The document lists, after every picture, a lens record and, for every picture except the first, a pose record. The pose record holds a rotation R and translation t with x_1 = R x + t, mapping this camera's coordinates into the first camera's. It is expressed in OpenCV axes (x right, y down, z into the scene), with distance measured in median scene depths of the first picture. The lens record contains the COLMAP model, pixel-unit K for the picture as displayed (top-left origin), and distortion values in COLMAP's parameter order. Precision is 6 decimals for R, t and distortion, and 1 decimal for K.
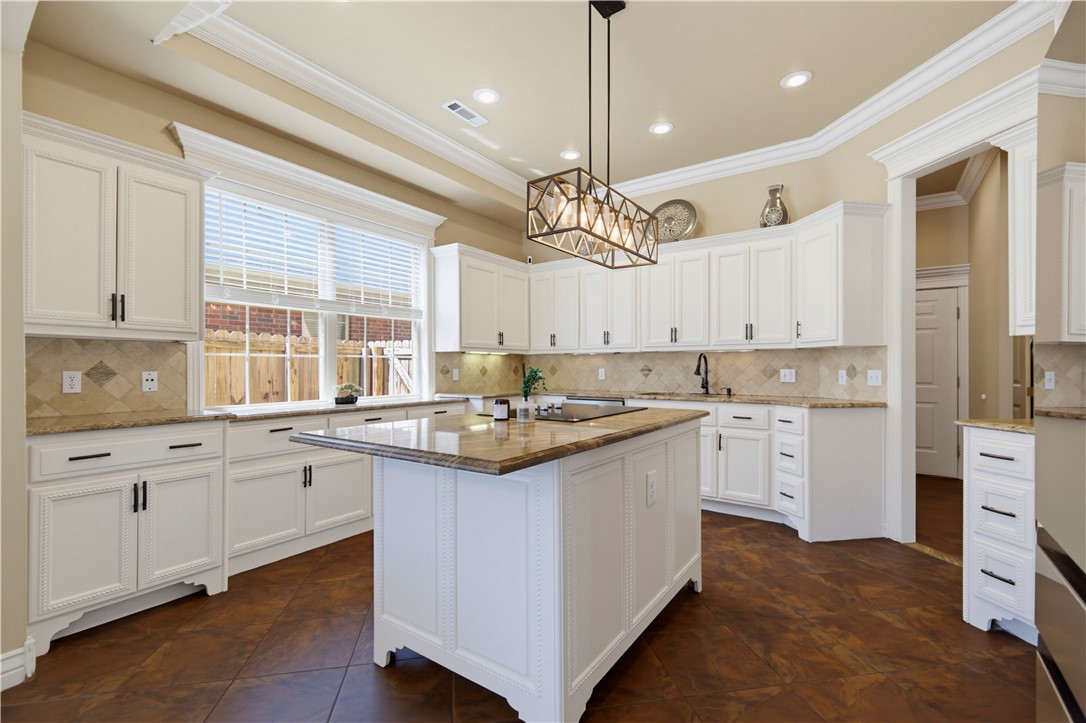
lens RADIAL K [[479.2, 0, 544.2], [0, 479.2, 365.0], [0, 0, 1]] dist [-0.000651, -0.000352]
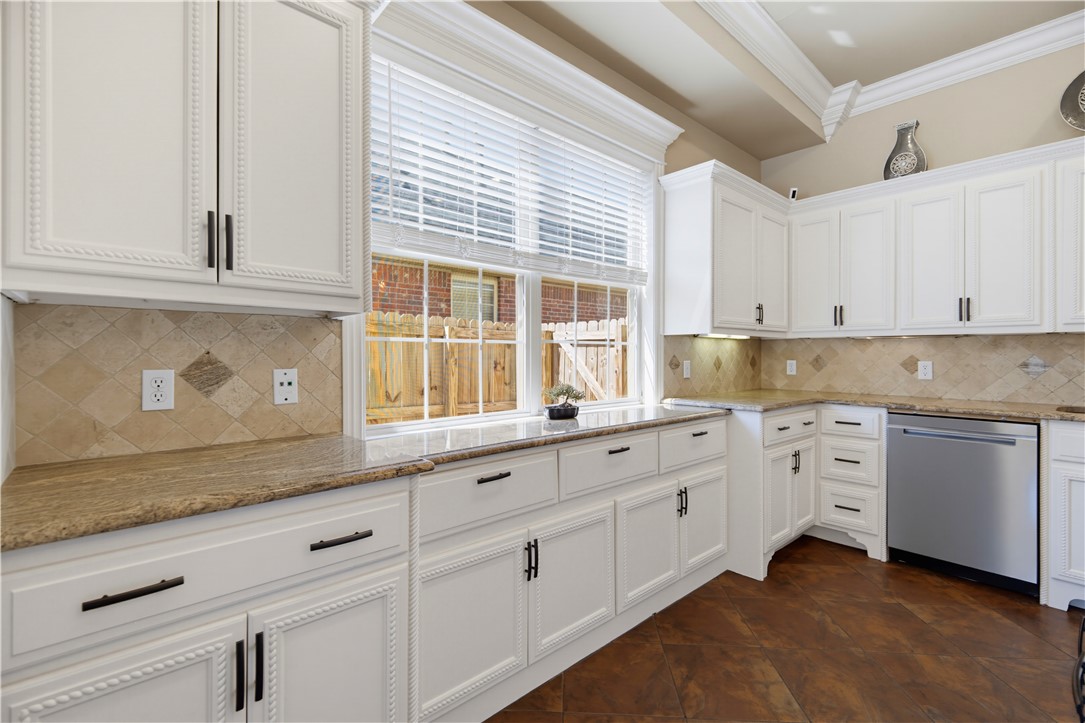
lens RADIAL K [[475.0, 0, 533.7], [0, 475.0, 356.4], [0, 0, 1]] dist [0.001700, -0.000196]
pose [[0.968419, 0.005831, -0.249259, -0.300662], [-0.002979, 0.999926, 0.011815, -0.006528], [0.249309, -0.010699, 0.968365, 0.398333]]
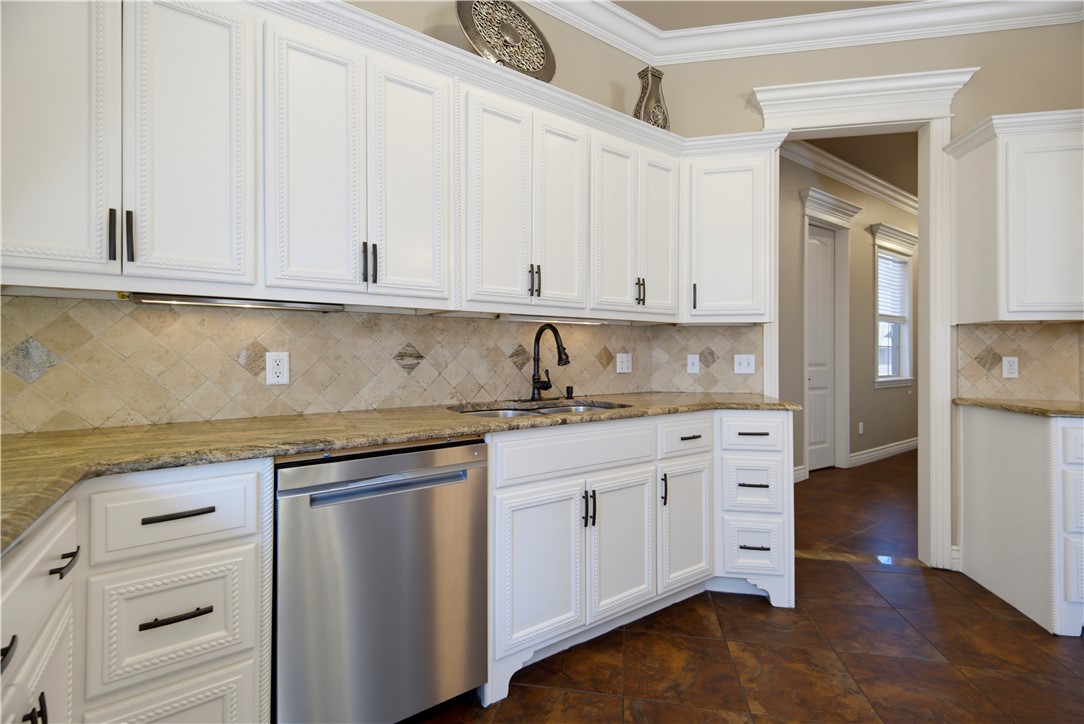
lens RADIAL K [[475.1, 0, 542.4], [0, 475.1, 350.4], [0, 0, 1]] dist [0.007875, 0.000042]
pose [[0.348353, 0.008208, 0.937328, -0.189518], [-0.006773, 0.999958, -0.006239, 0.010192], [-0.937339, -0.004175, 0.348393, 0.991500]]
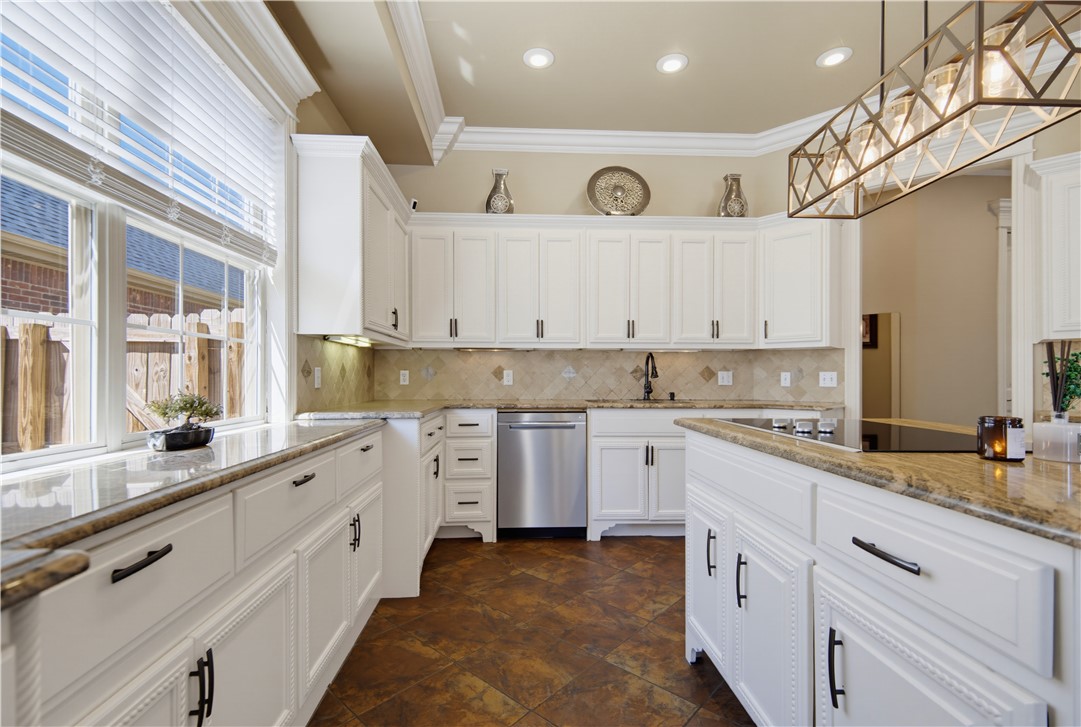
lens RADIAL K [[488.8, 0, 535.9], [0, 488.8, 373.4], [0, 0, 1]] dist [0.016100, -0.000529]
pose [[0.795363, 0.006656, 0.606097, -0.437932], [-0.006802, 0.999975, -0.002055, 0.019486], [-0.606096, -0.002488, 0.795388, 0.511235]]
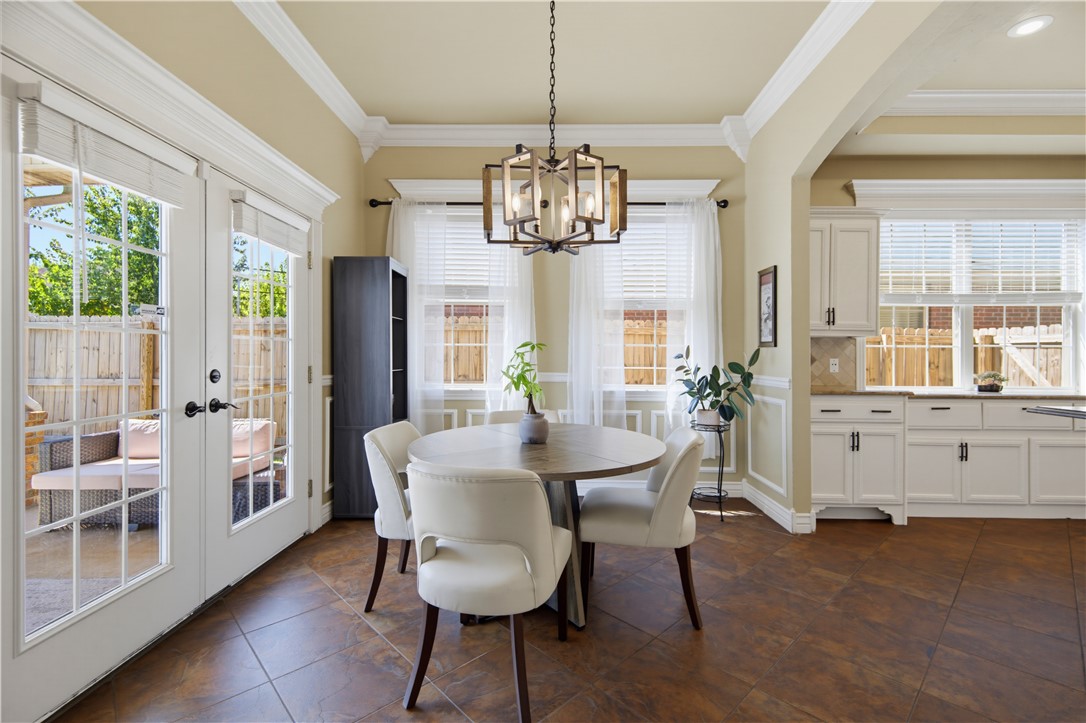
lens RADIAL K [[477.6, 0, 543.7], [0, 477.6, 354.3], [0, 0, 1]] dist [0.000613, -0.000134]
pose [[0.548411, 0.002213, -0.836206, -0.076234], [-0.002718, 0.999996, 0.000864, 0.001119], [0.836205, 0.001799, 0.548415, -0.391358]]
